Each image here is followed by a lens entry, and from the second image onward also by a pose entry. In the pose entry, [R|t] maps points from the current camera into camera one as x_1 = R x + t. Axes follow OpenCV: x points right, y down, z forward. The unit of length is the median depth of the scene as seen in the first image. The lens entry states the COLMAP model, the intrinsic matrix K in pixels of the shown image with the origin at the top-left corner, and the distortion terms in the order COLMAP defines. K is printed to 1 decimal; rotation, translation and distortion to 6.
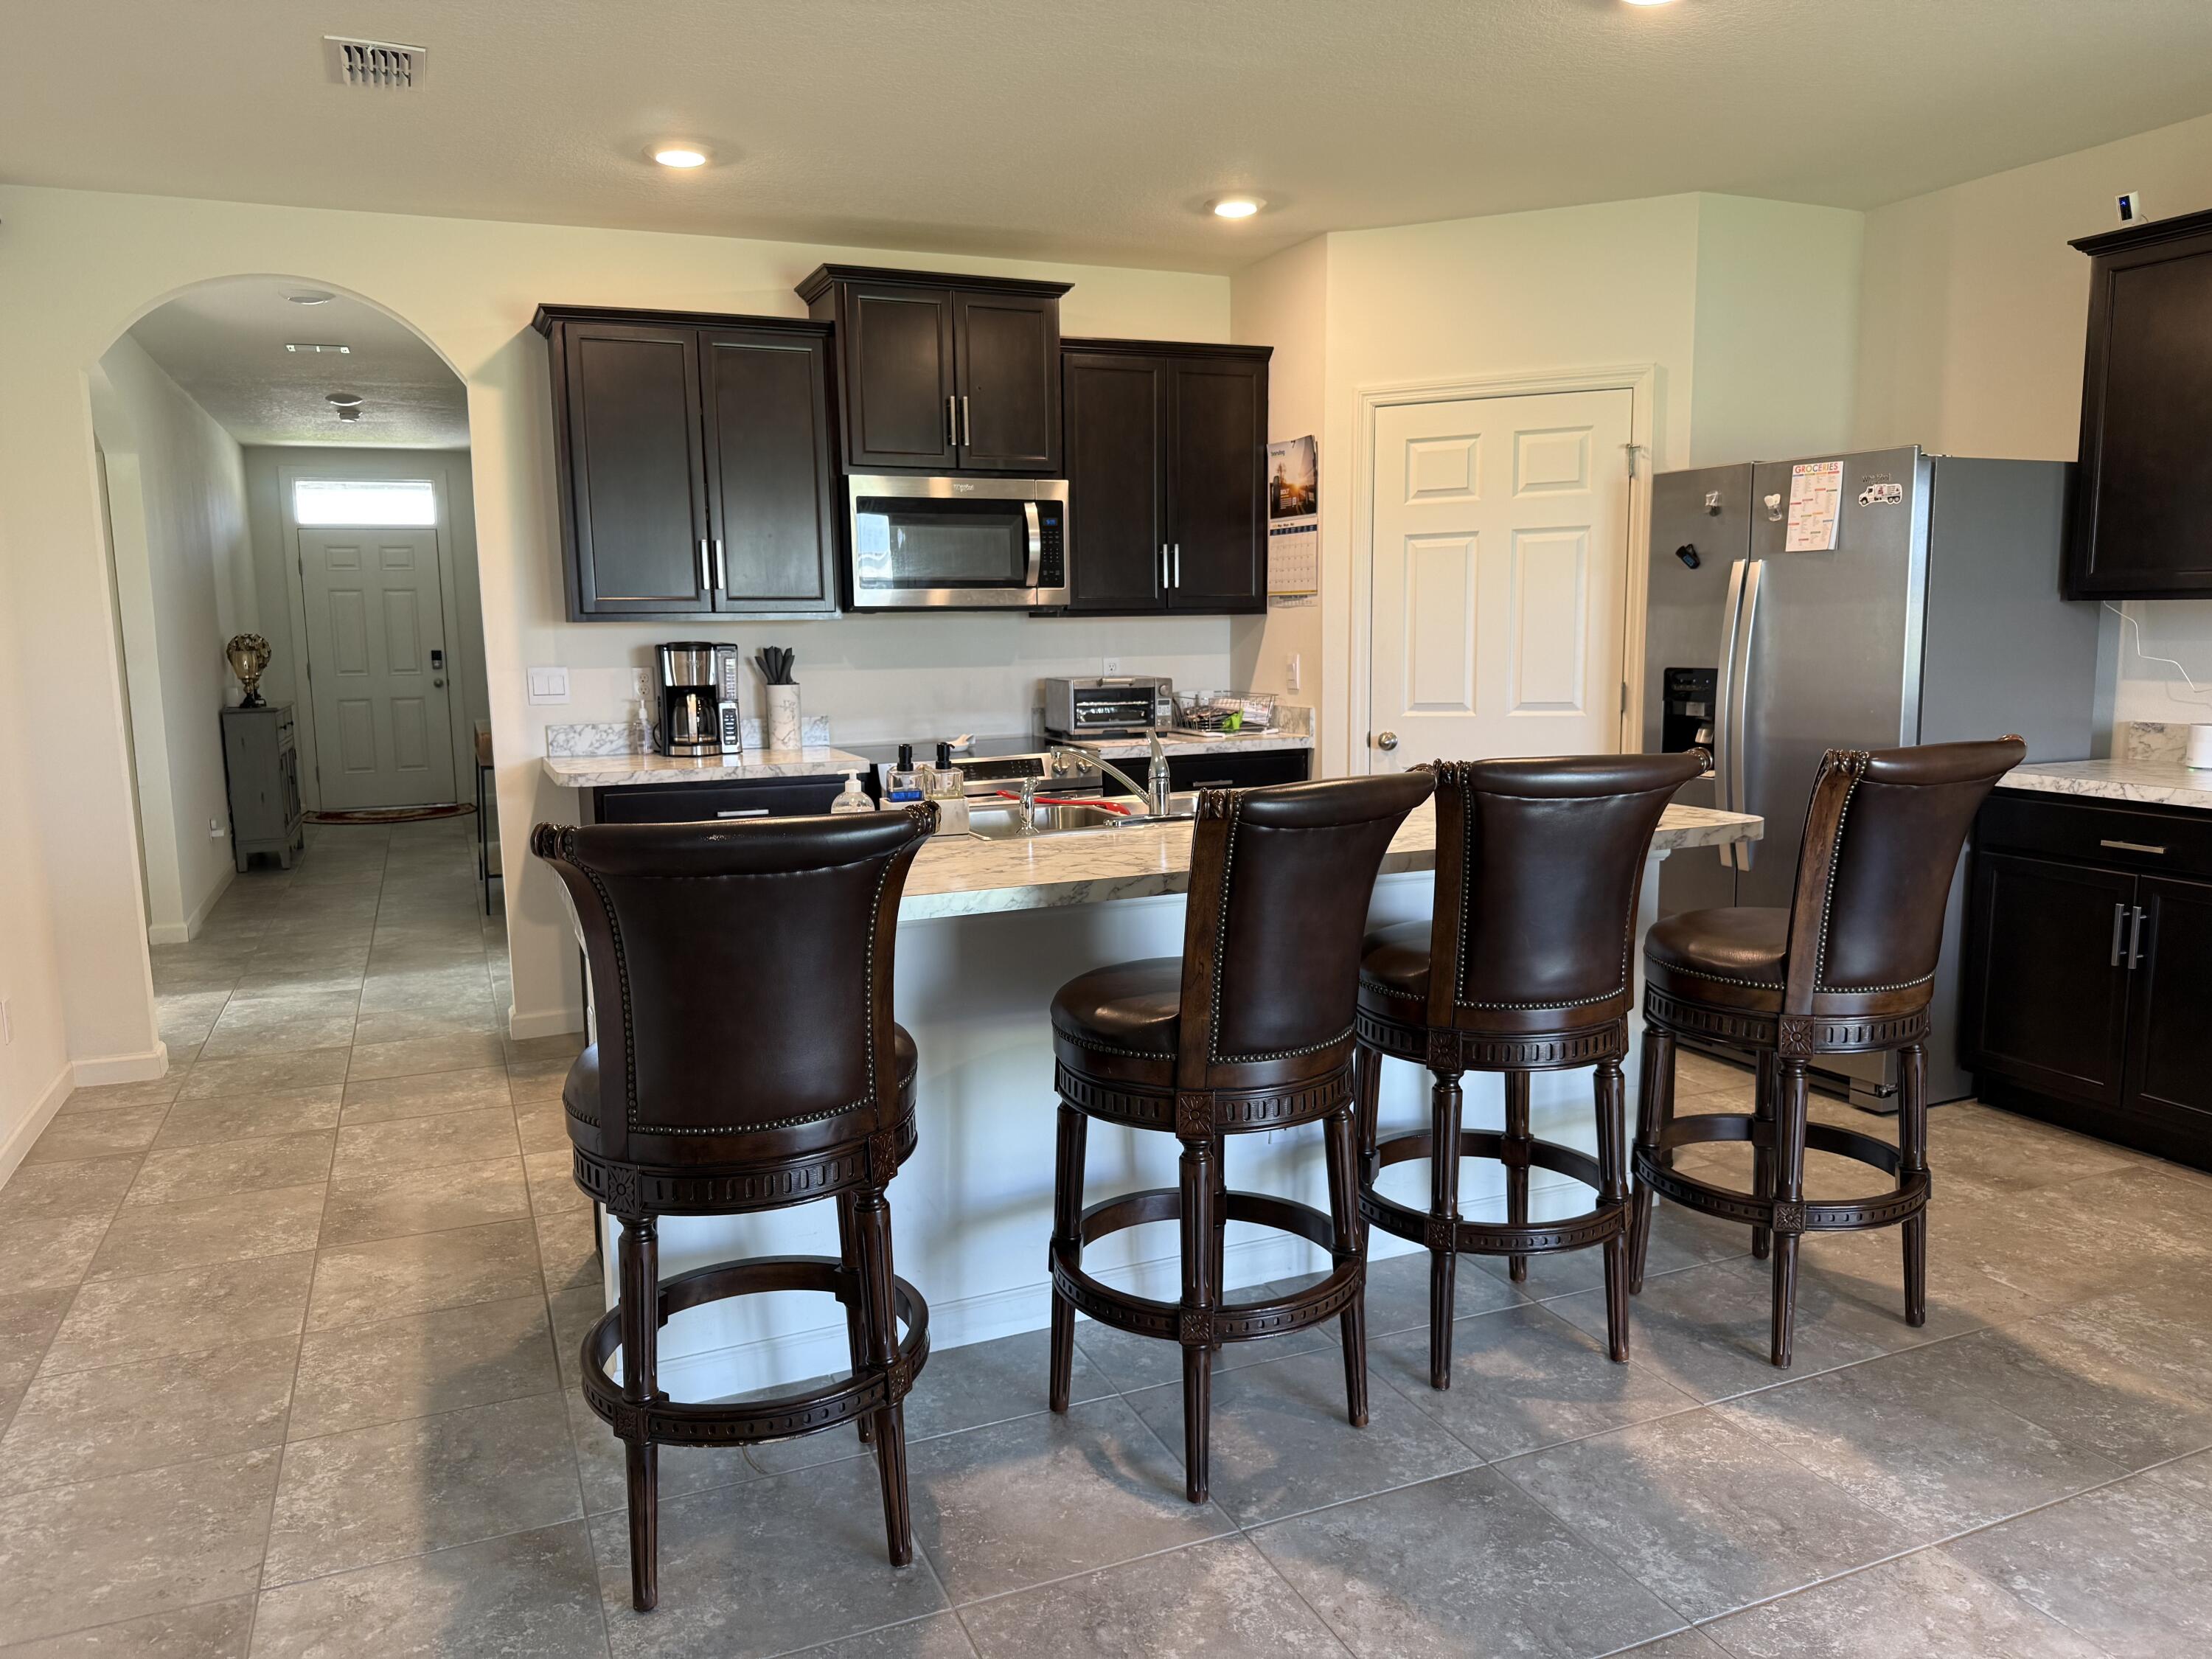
lens RADIAL K [[1553.8, 0, 1102.2], [0, 1553.8, 839.1], [0, 0, 1]] dist [0.090159, -0.128623]
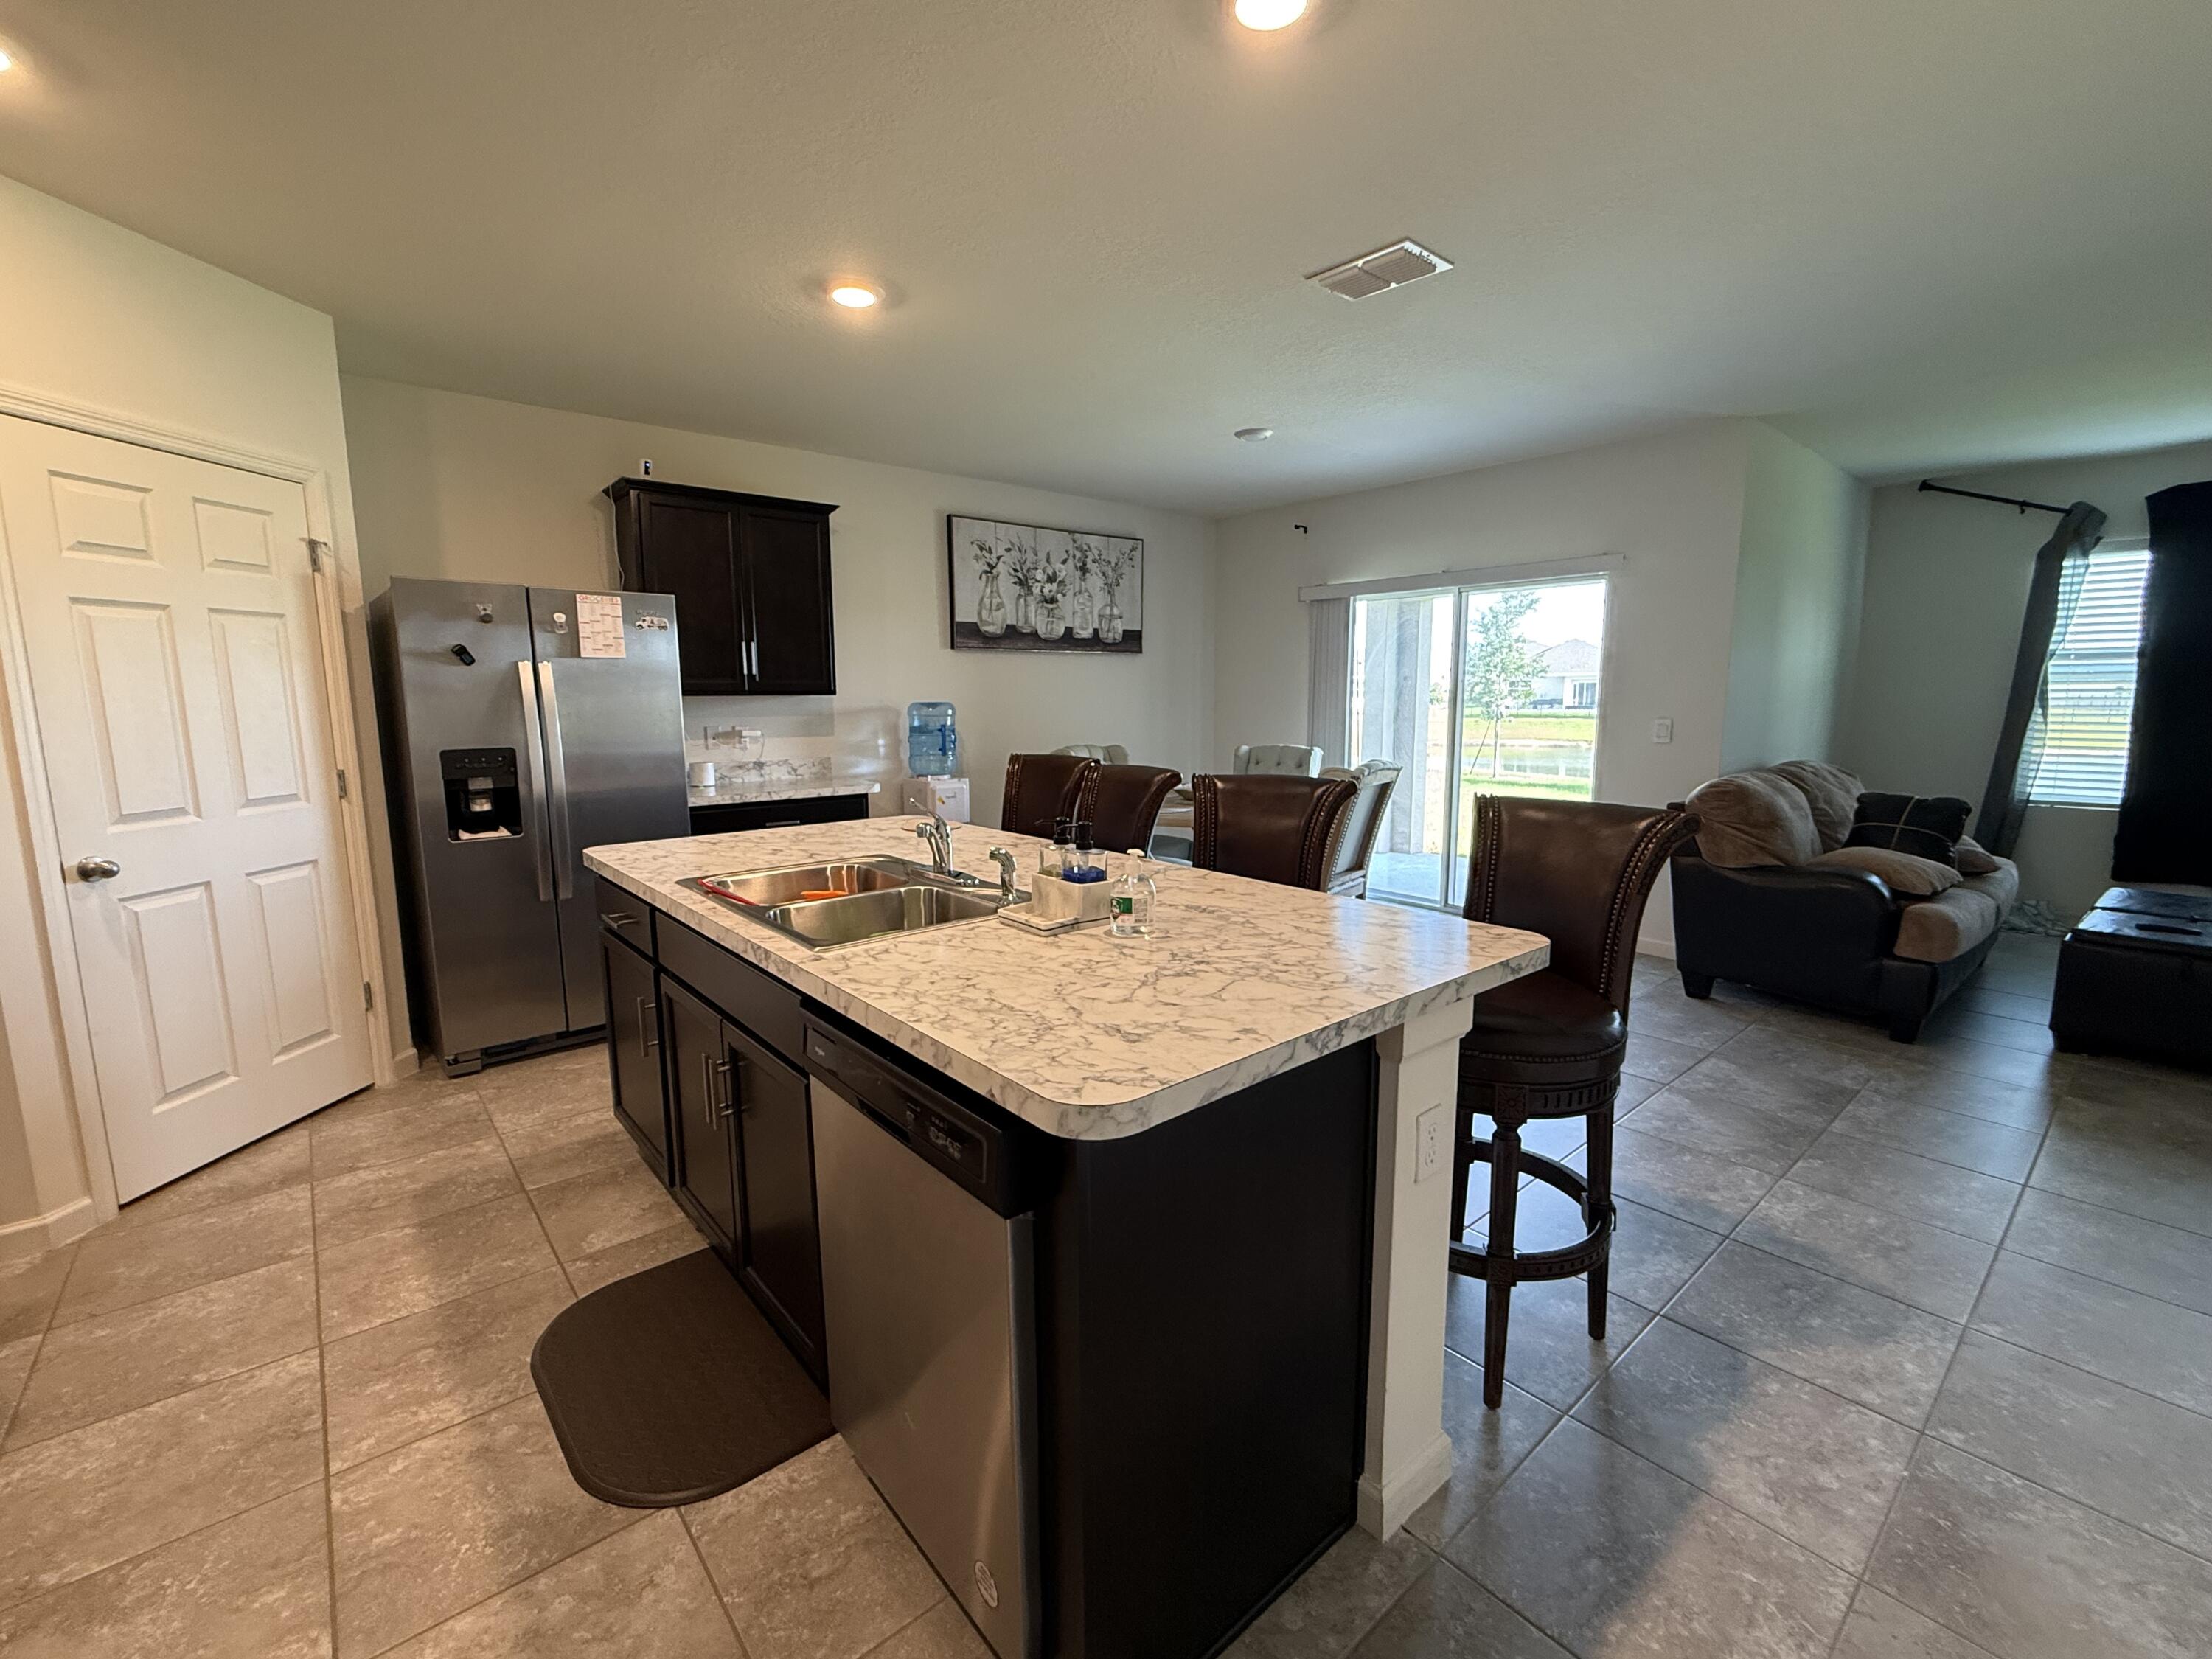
lens RADIAL K [[947.3, 0, 1106.0], [0, 947.3, 829.5], [0, 0, 1]] dist [-0.000918, 0.000302]
pose [[-0.297170, -0.119544, 0.947312, -0.462417], [0.144327, 0.975108, 0.168327, -0.103449], [-0.943854, 0.186744, -0.272519, 0.776119]]
